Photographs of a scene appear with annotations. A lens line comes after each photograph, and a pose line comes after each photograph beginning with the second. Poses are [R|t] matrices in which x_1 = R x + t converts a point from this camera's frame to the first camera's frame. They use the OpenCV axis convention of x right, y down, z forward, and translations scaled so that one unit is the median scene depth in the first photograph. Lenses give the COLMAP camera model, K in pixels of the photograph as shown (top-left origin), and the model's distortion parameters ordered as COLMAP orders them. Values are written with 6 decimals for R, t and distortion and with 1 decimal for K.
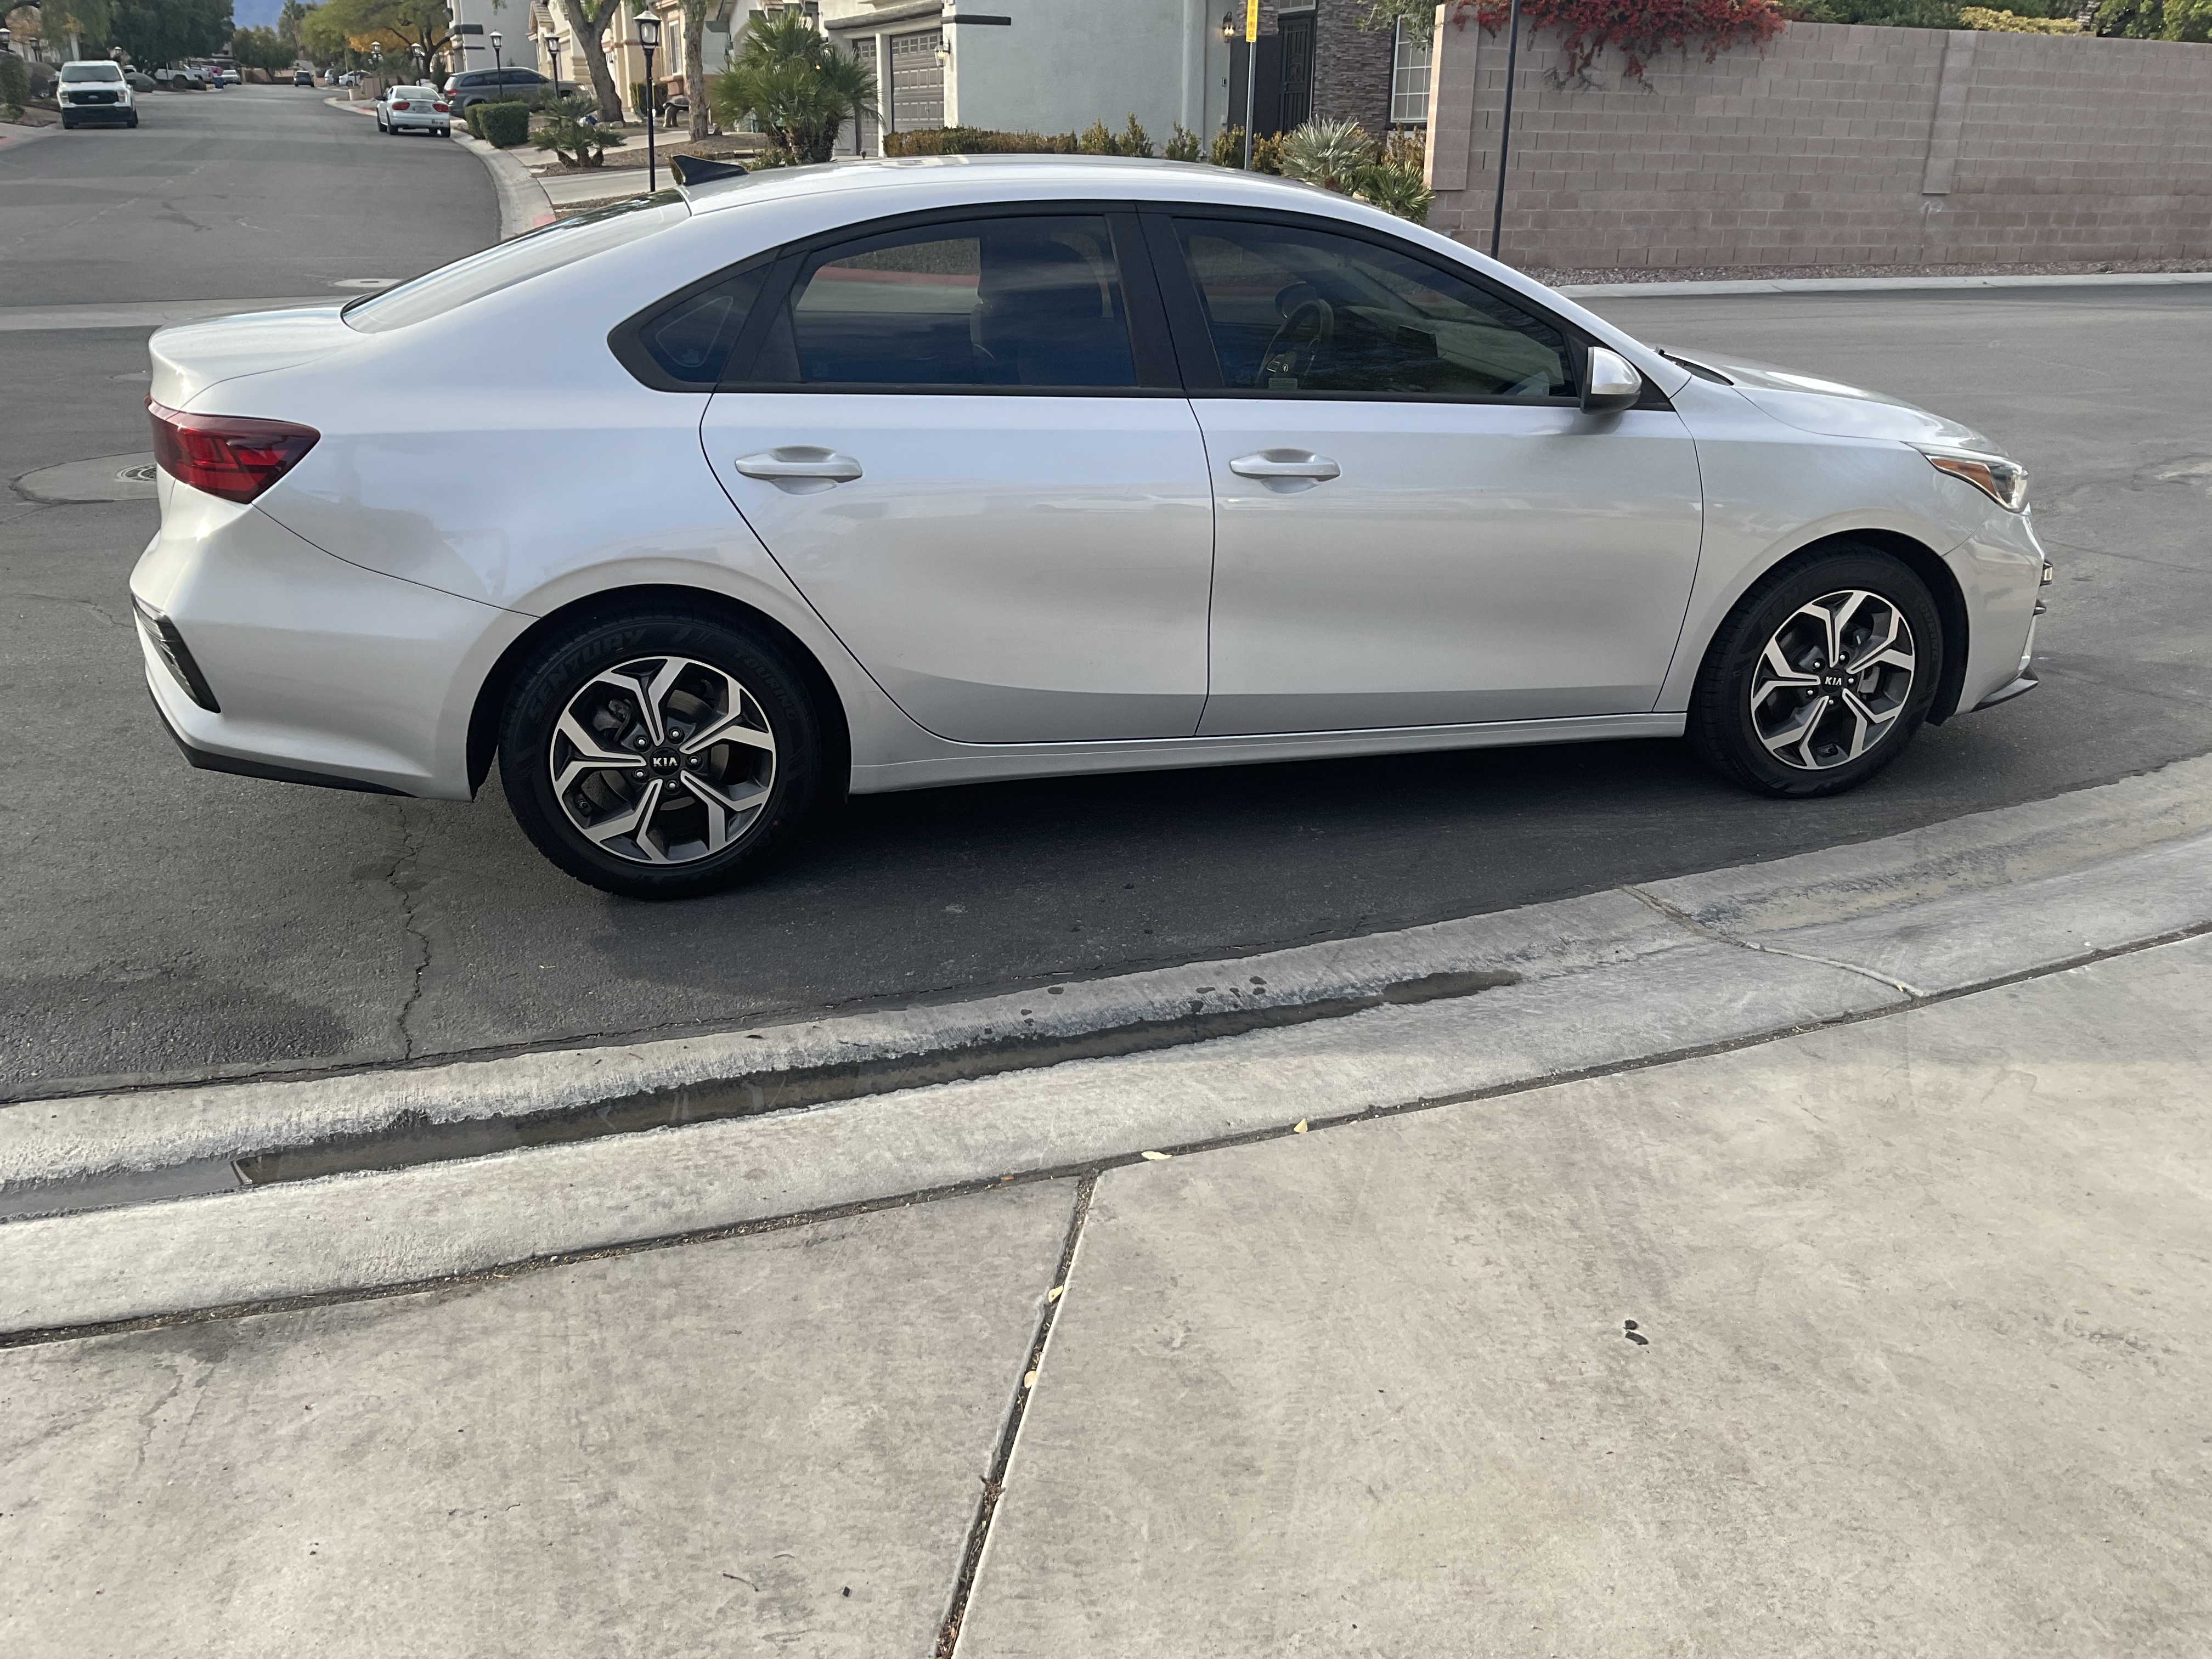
lens RADIAL K [[1879.9, 0, 1106.0], [0, 1879.9, 829.5], [0, 0, 1]] dist [0.008888, -0.010793]
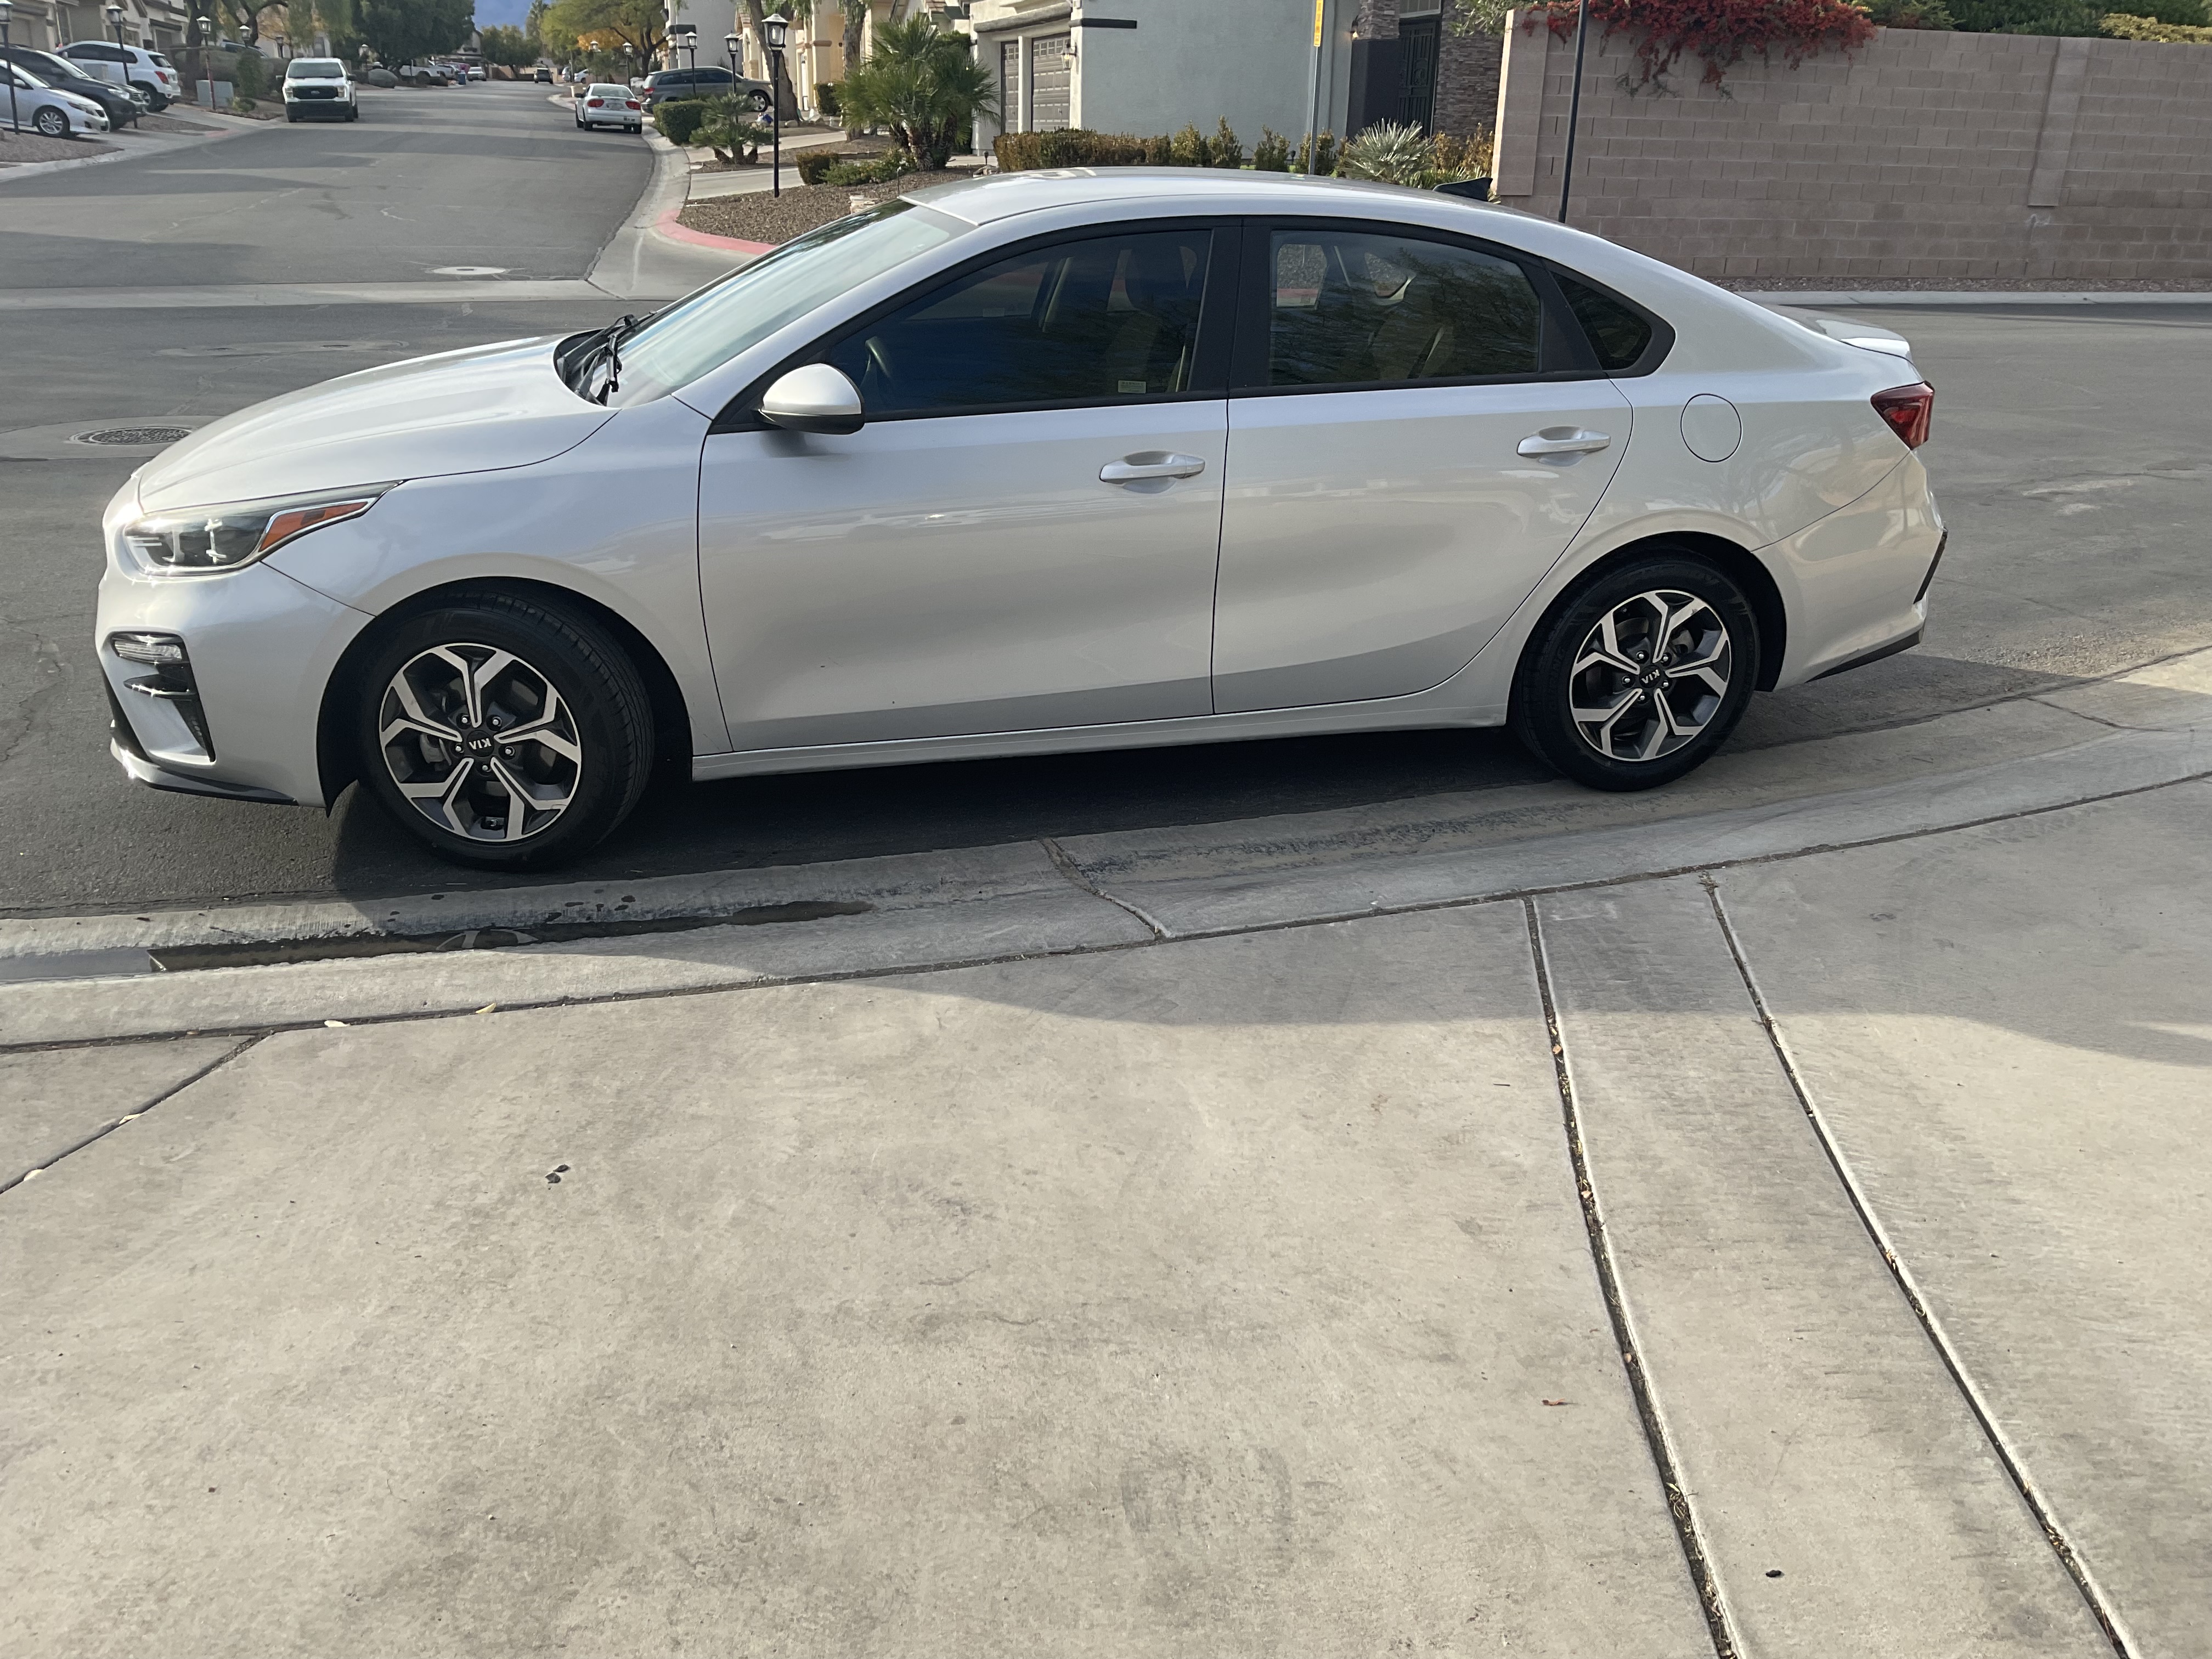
lens RADIAL K [[1877.6, 0, 1106.0], [0, 1877.6, 829.5], [0, 0, 1]] dist [0.024451, -0.033412]
pose [[0.993985, 0.046048, -0.099364, 0.074359], [-0.046160, 0.998933, 0.001174, 0.003958], [0.099312, 0.003420, 0.995050, -0.012292]]
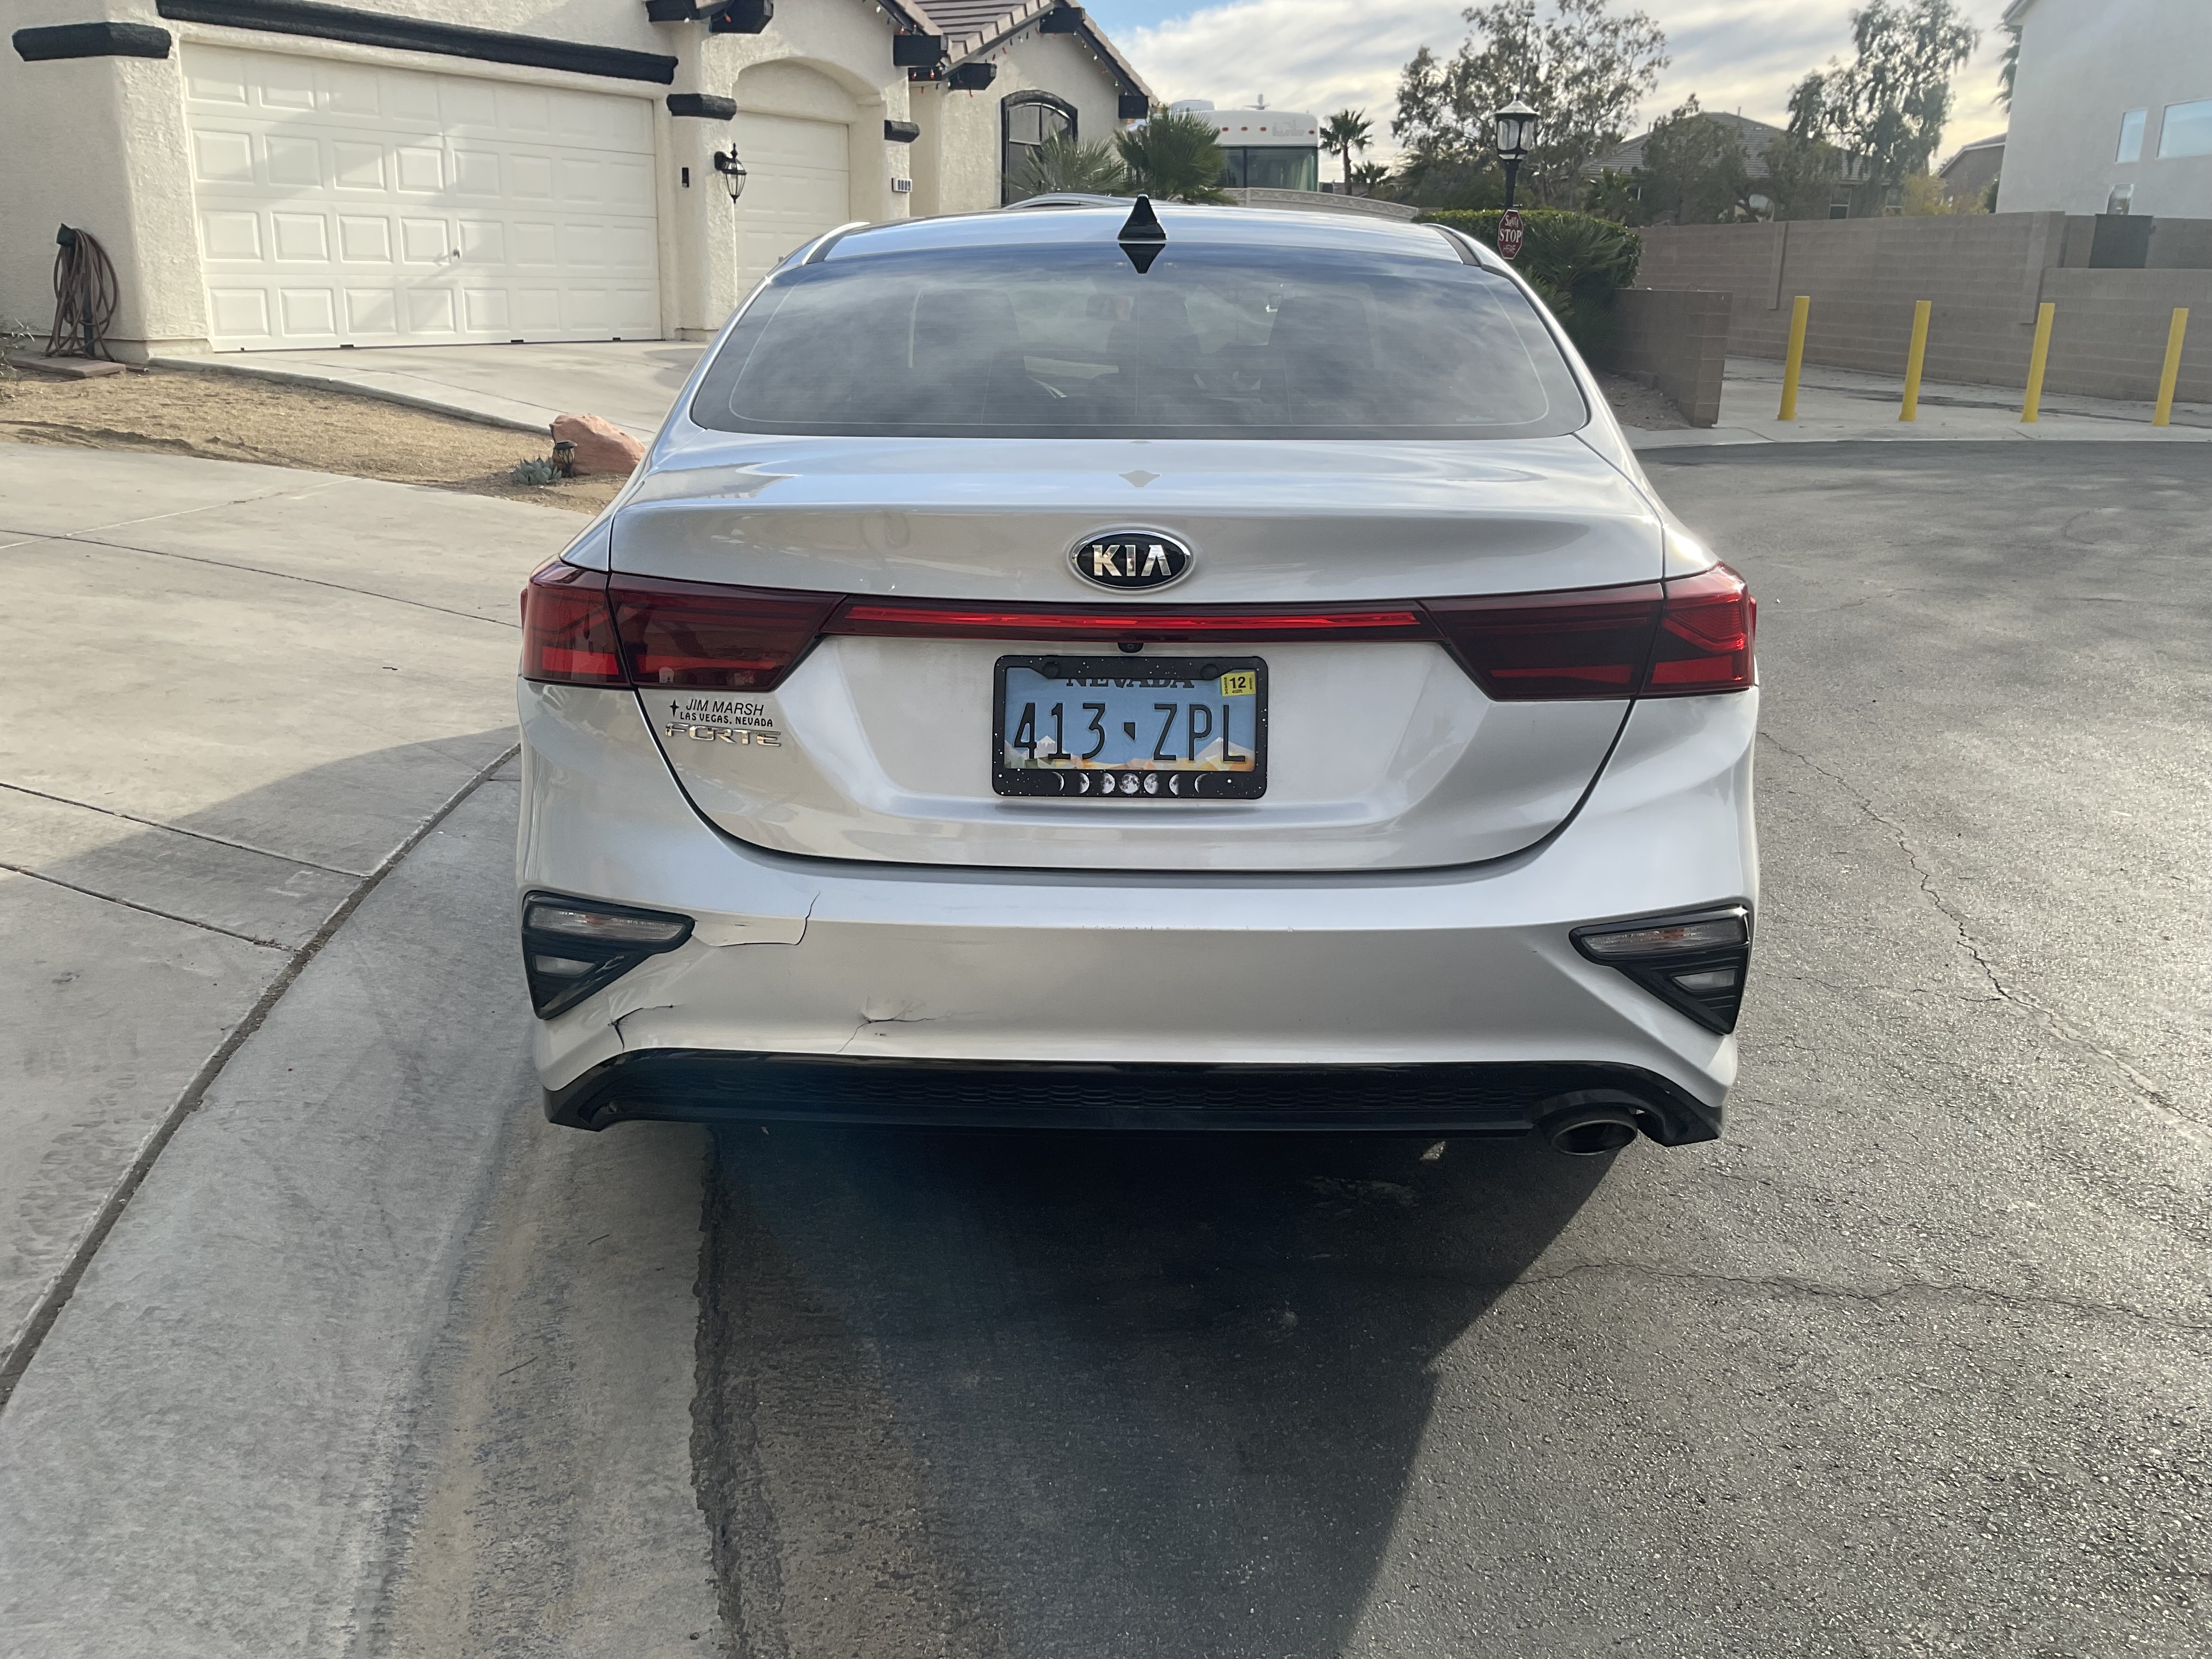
lens RADIAL K [[1879.9, 0, 1106.0], [0, 1879.9, 829.5], [0, 0, 1]] dist [0.008888, -0.010793]
pose [[-0.387356, 0.248817, -0.887719, 0.223619], [-0.353912, 0.848986, 0.392390, -0.088455], [0.851294, 0.466169, -0.240800, 0.260888]]
